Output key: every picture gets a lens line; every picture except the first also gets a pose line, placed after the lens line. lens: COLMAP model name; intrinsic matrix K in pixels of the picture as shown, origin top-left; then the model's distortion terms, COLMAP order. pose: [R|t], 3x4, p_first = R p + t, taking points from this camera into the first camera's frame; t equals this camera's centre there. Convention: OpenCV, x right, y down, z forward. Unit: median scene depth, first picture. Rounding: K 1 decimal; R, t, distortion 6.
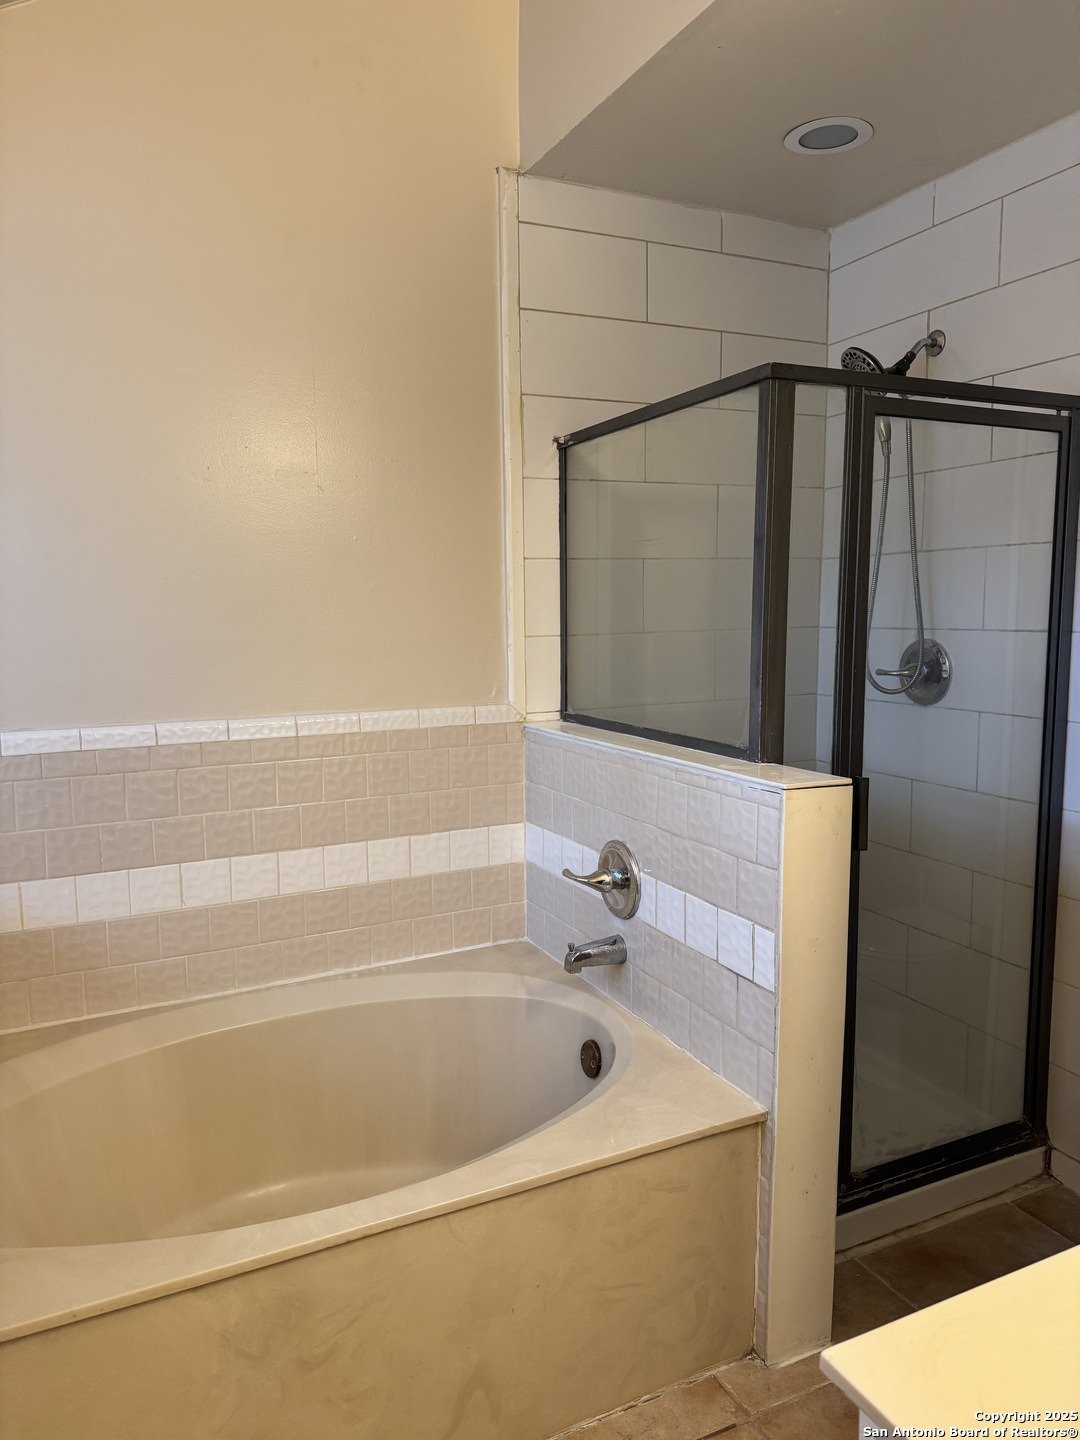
lens RADIAL K [[1009.4, 0, 548.7], [0, 1009.4, 720.0], [0, 0, 1]] dist [0.049587, -0.058748]
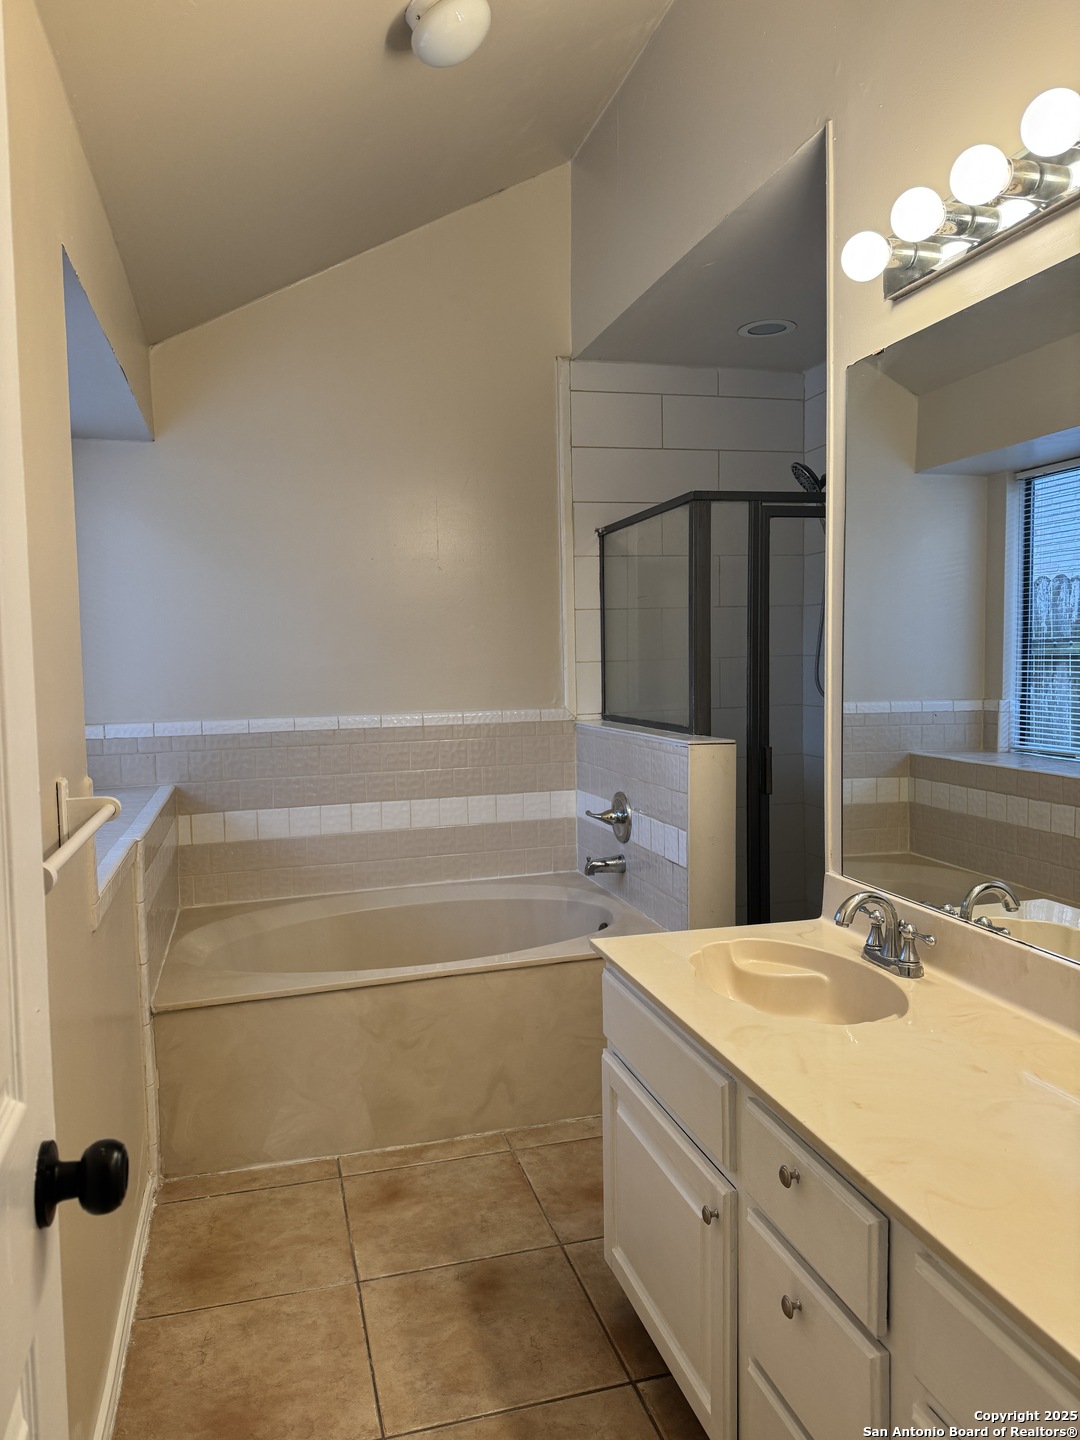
lens RADIAL K [[1009.4, 0, 543.9], [0, 1009.4, 720.8], [0, 0, 1]] dist [0.049587, -0.058748]
pose [[0.983594, 0.001523, -0.180389, 0.211000], [-0.010079, 0.998866, -0.046525, 0.077095], [0.180113, 0.047580, 0.982494, -0.487342]]
